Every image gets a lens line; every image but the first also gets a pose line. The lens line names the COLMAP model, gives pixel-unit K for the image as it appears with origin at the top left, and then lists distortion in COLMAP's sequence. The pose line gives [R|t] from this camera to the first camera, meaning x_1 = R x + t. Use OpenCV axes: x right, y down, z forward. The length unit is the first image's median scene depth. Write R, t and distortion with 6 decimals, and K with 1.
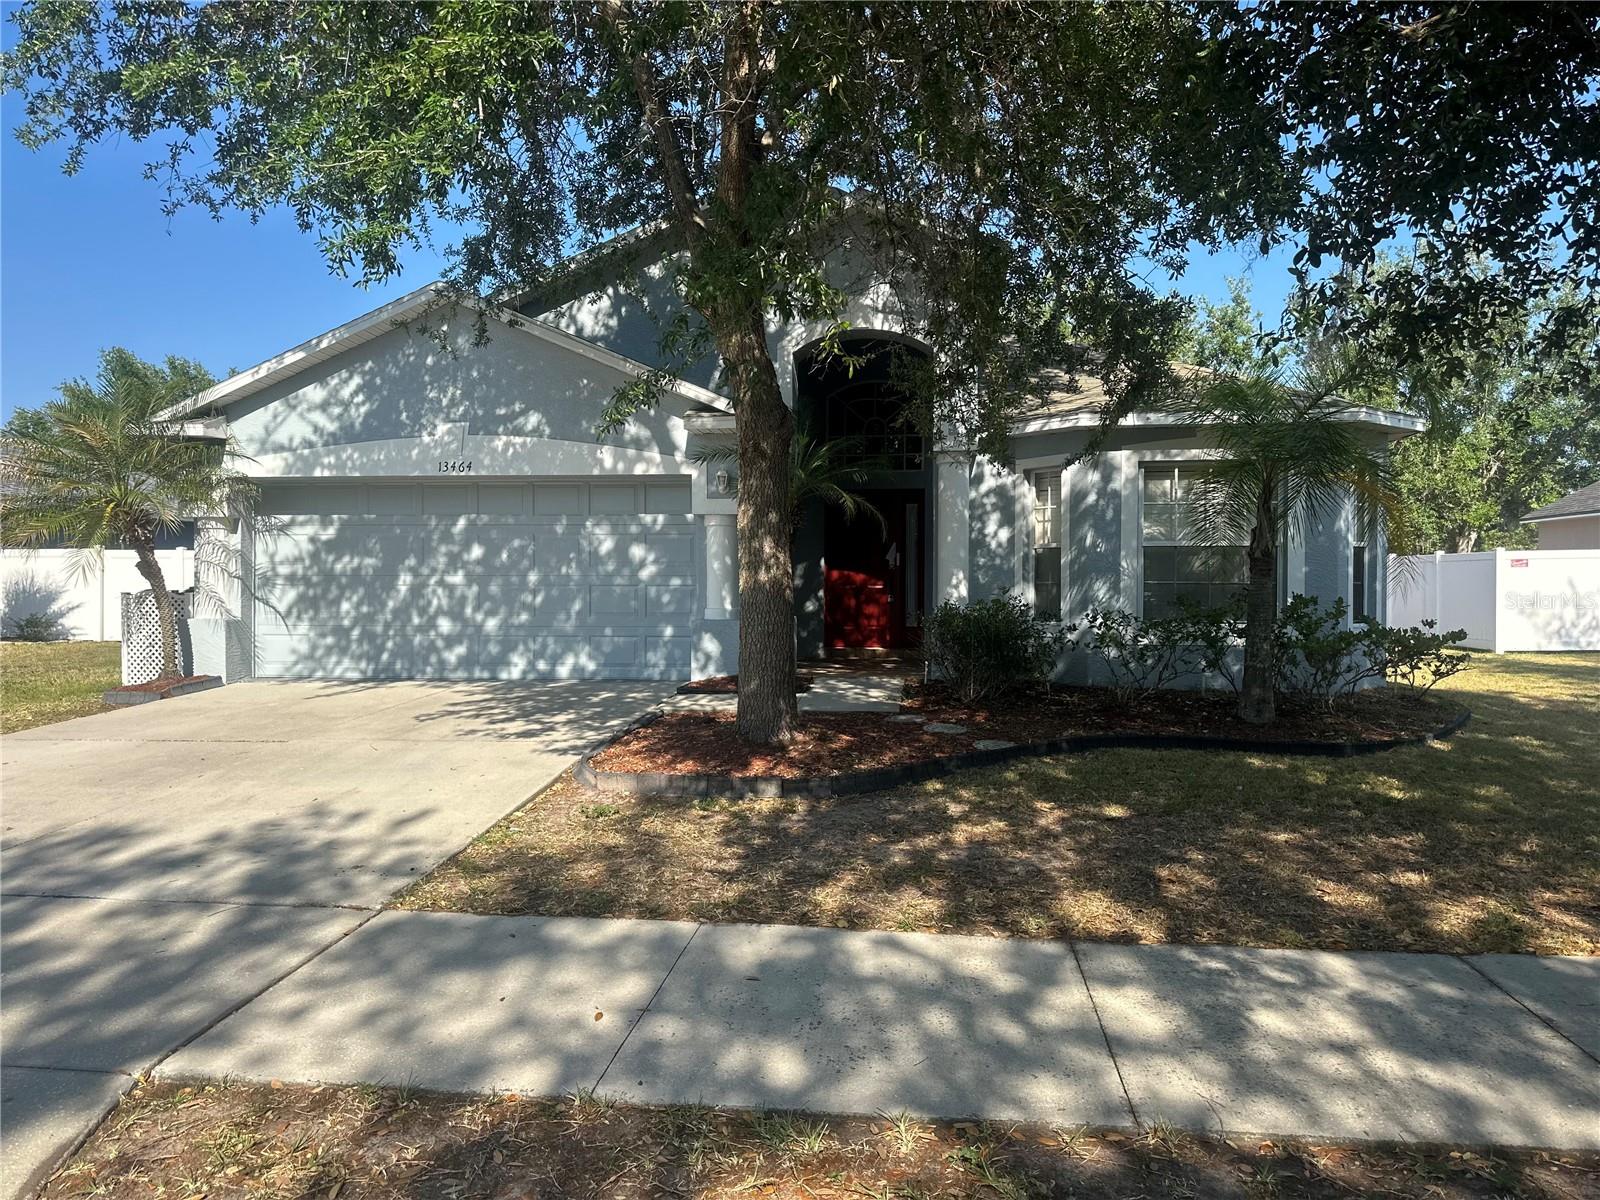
lens RADIAL K [[1114.3, 0, 800.0], [0, 1114.3, 600.0], [0, 0, 1]] dist [-0.004367, -0.005233]
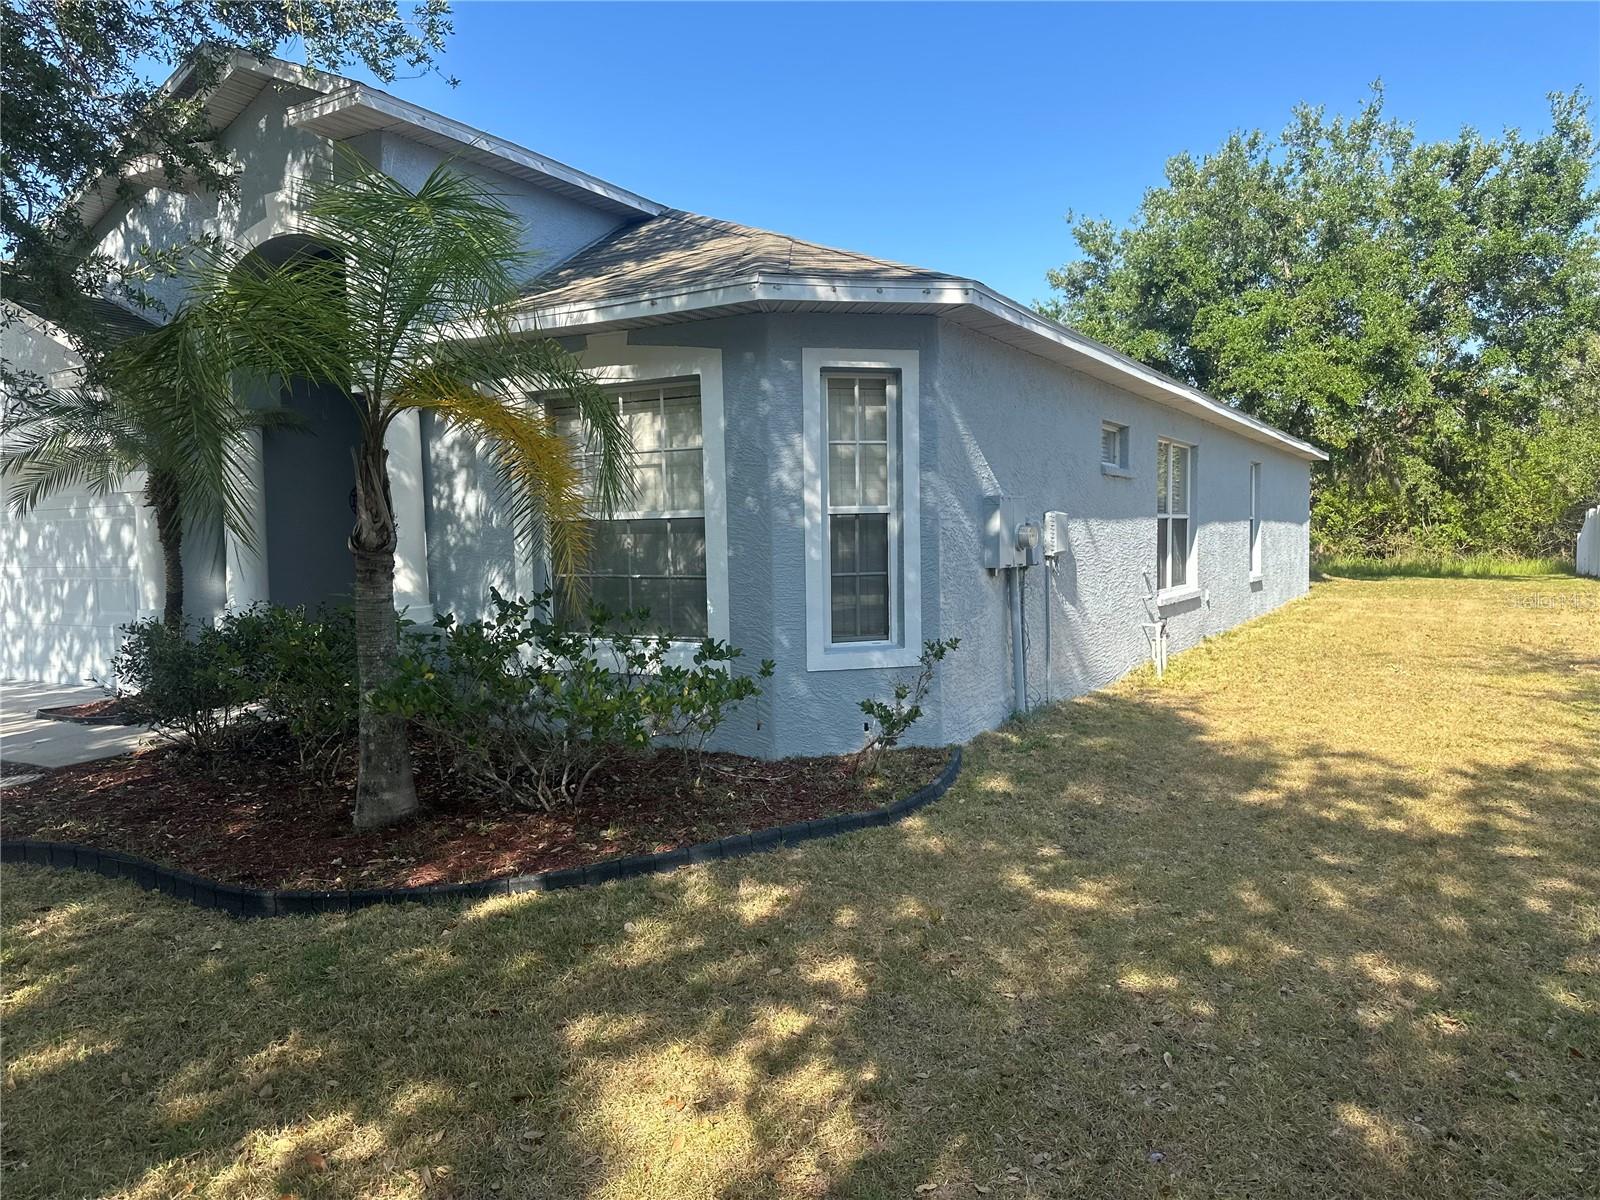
lens RADIAL K [[1114.3, 0, 800.0], [0, 1114.3, 600.0], [0, 0, 1]] dist [-0.004367, -0.005233]
pose [[0.936435, -0.001020, -0.350841, 0.628367], [0.022379, 0.998133, 0.056831, -0.031761], [0.350128, -0.061070, 0.934709, 0.394766]]
